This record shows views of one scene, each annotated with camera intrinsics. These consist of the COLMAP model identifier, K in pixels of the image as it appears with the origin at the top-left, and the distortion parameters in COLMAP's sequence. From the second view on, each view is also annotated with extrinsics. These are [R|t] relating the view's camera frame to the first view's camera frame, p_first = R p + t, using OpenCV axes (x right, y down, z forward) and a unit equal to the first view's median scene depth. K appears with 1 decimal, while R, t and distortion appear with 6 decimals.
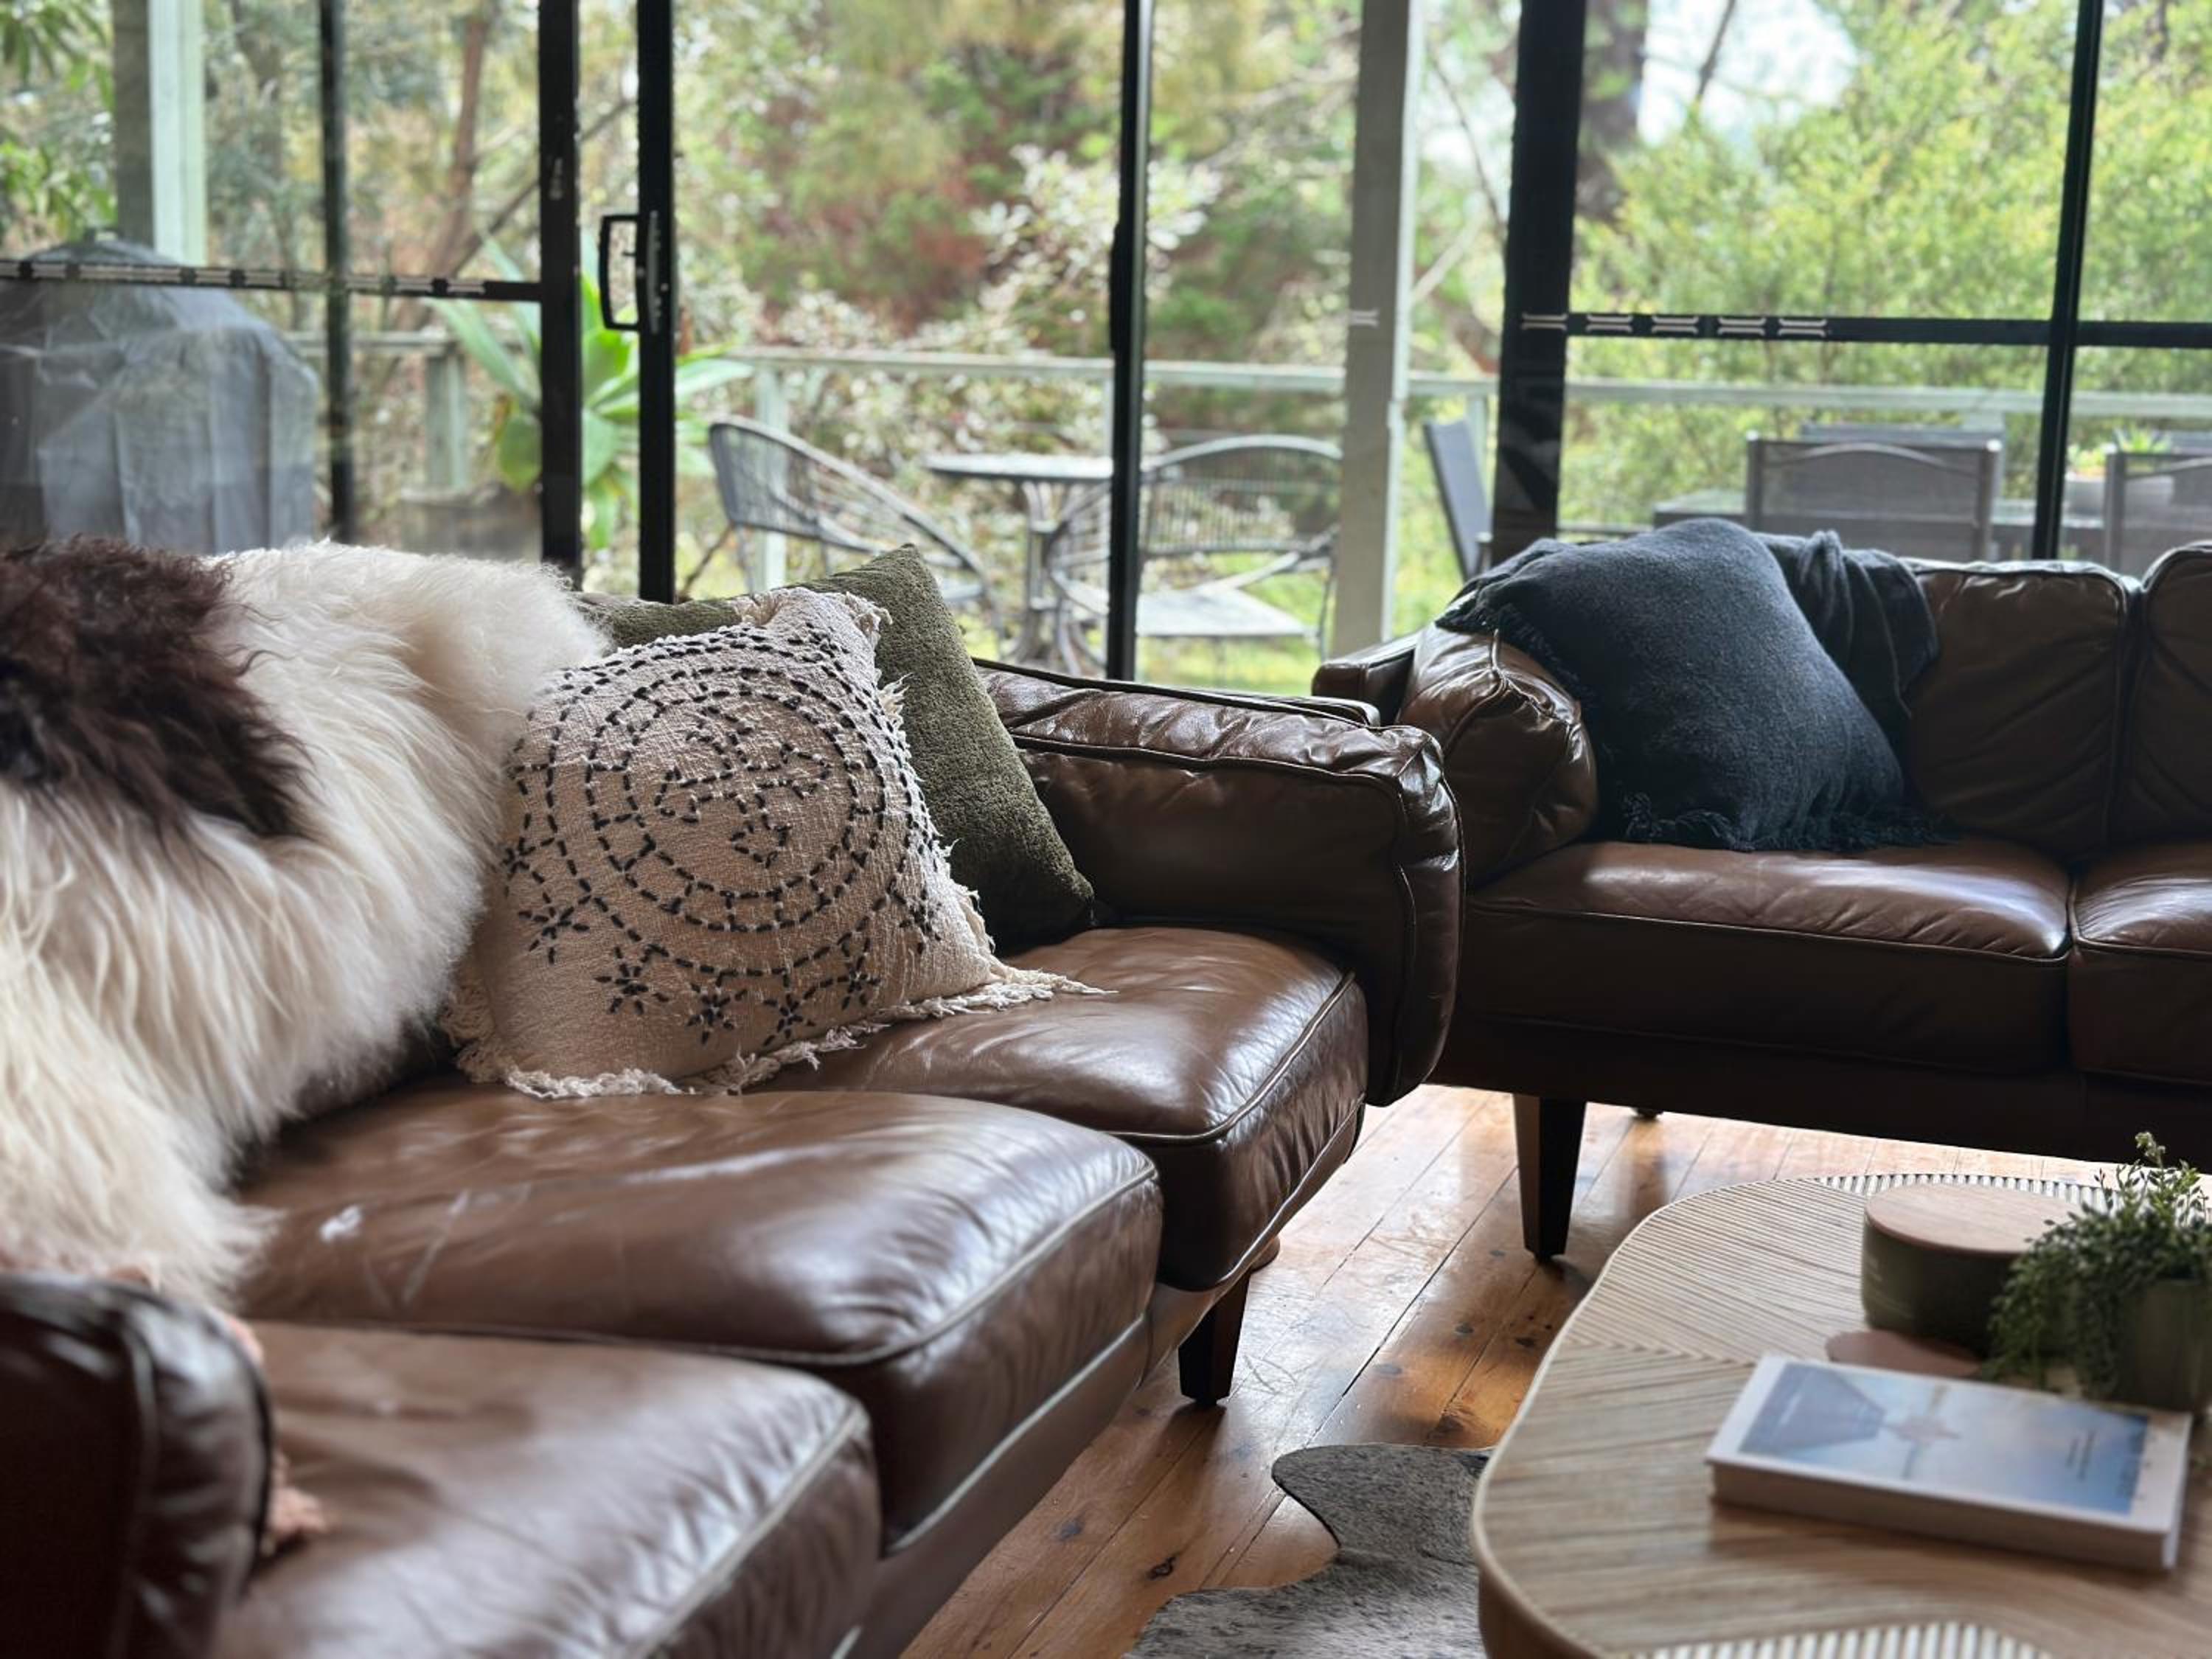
lens RADIAL K [[2768.3, 0, 1106.0], [0, 2768.3, 829.5], [0, 0, 1]] dist [0.010970, 0.012125]
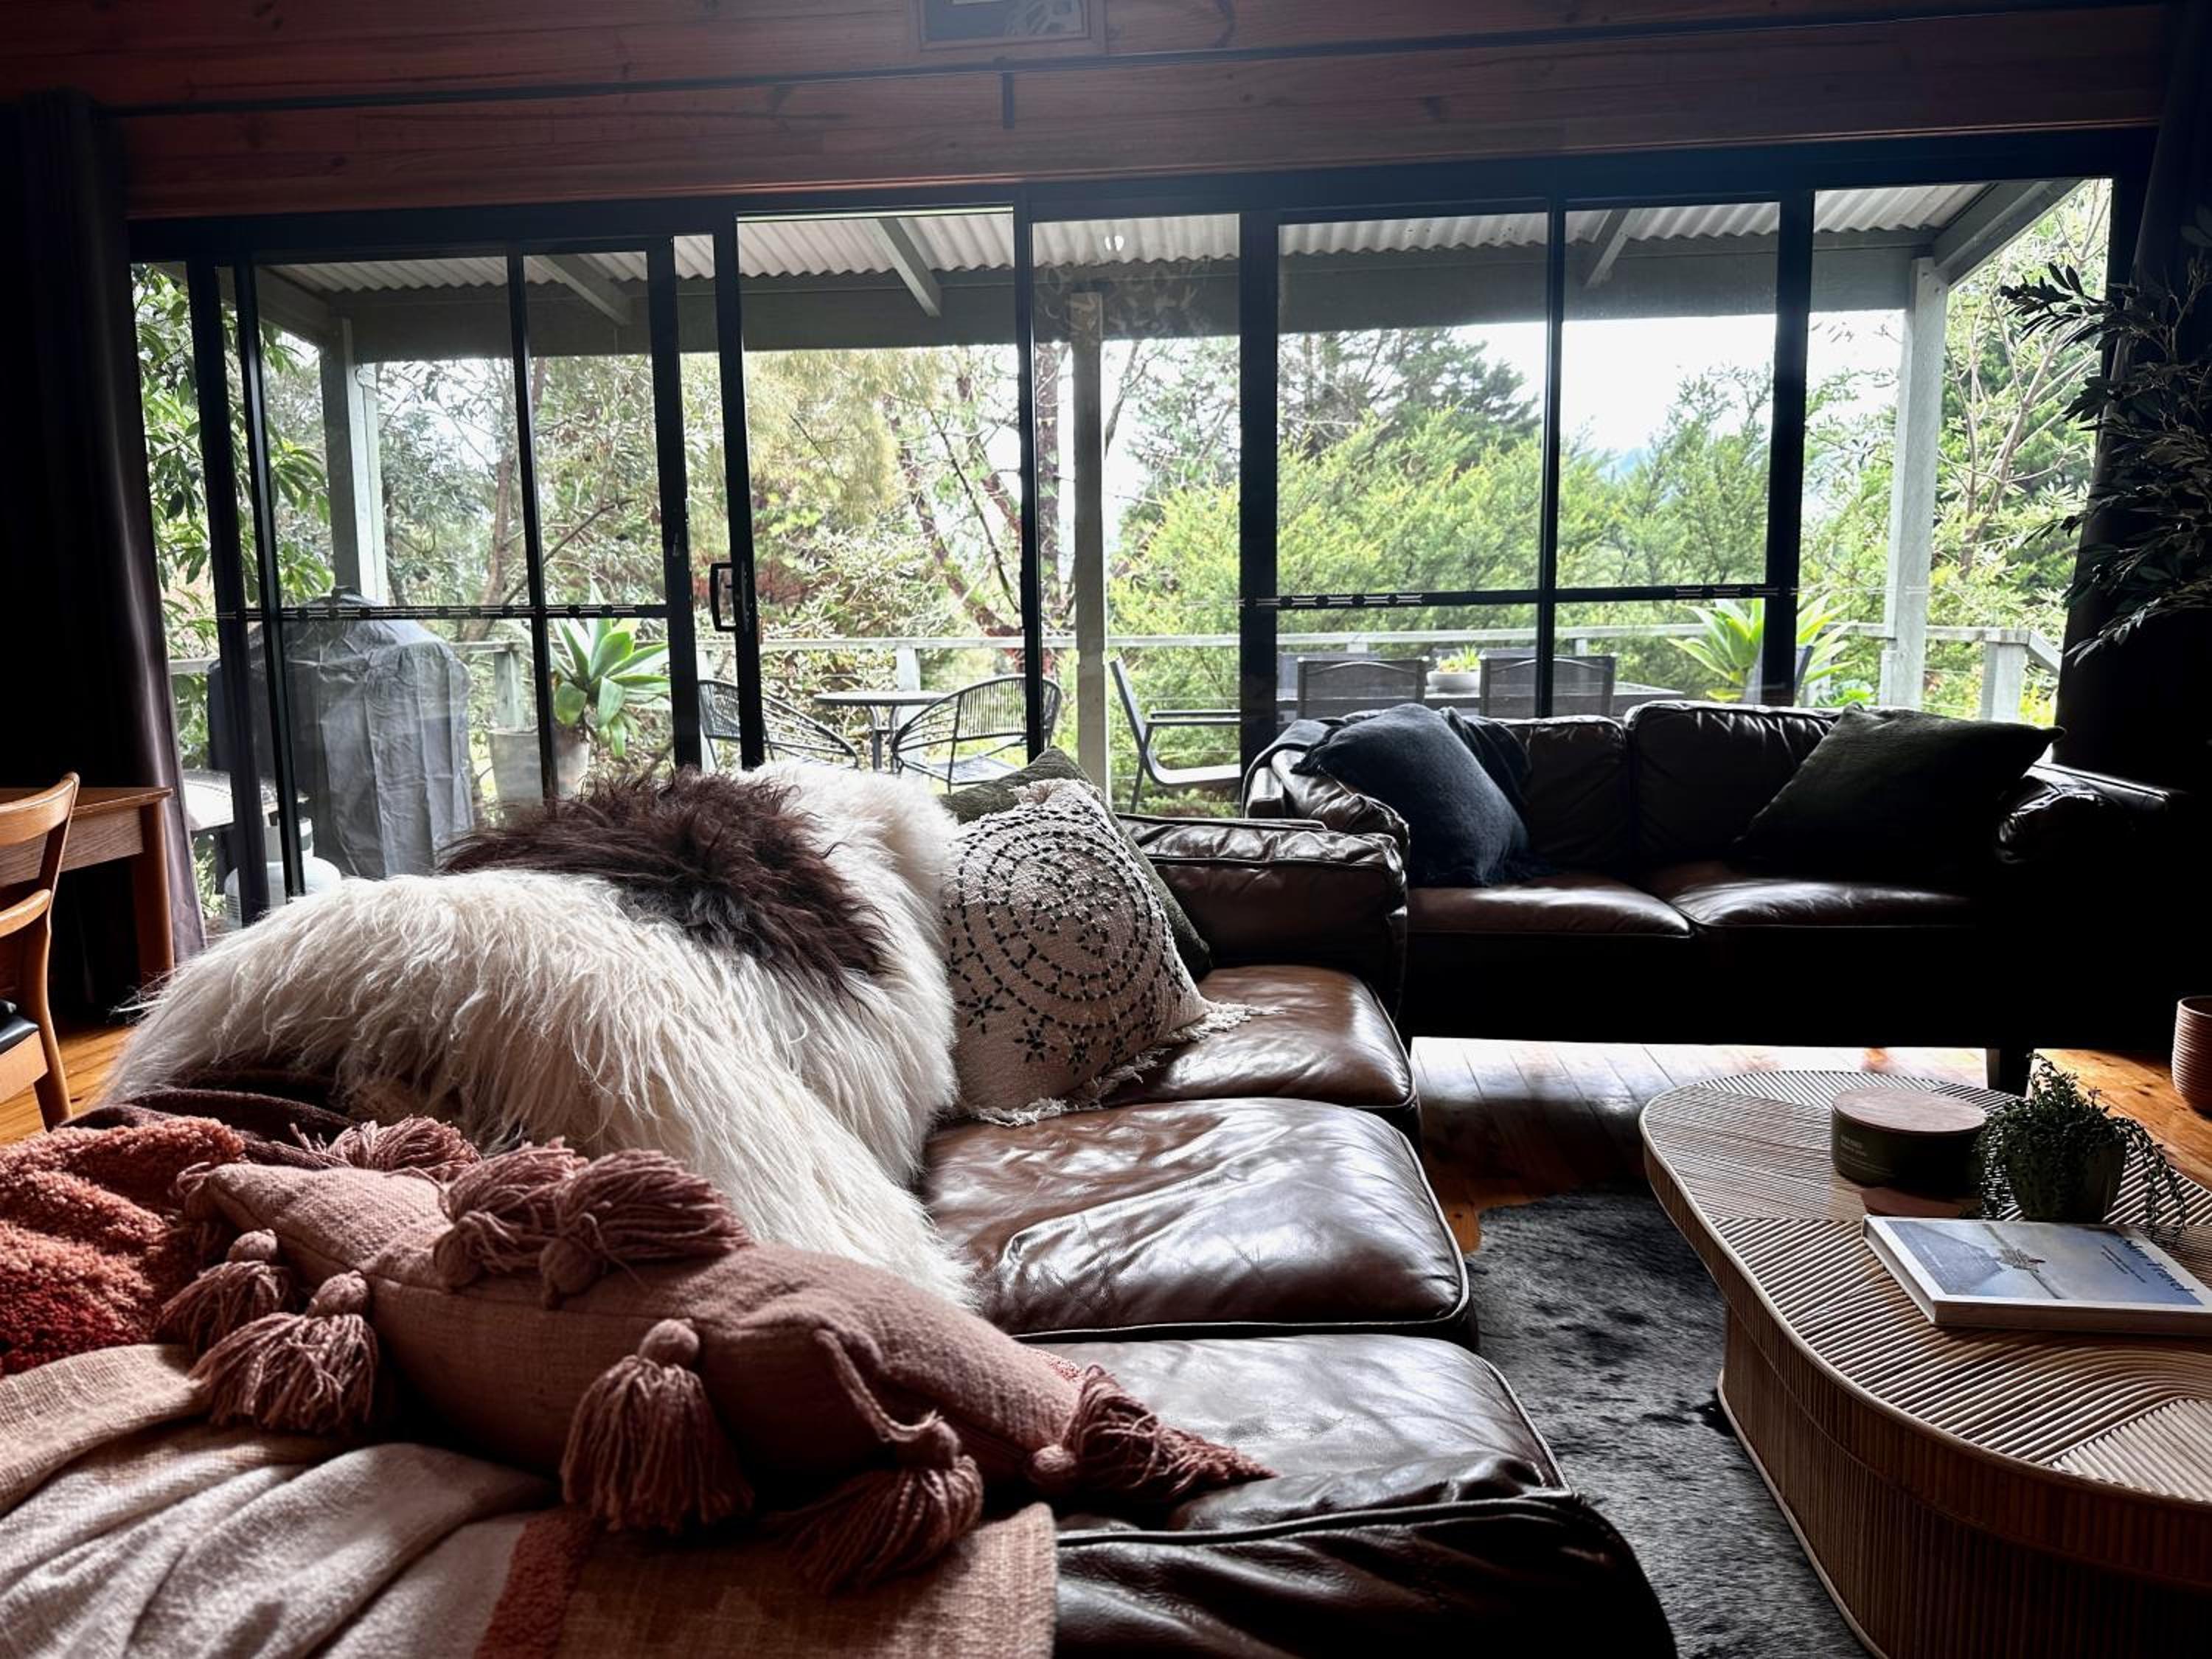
lens RADIAL K [[1417.2, 0, 1106.0], [0, 1417.2, 829.5], [0, 0, 1]] dist [0.001313, -0.002785]
pose [[0.979574, -0.071682, 0.187874, -0.261946], [0.077288, 0.996751, -0.022678, -0.039944], [-0.185638, 0.036736, 0.981931, 0.201026]]
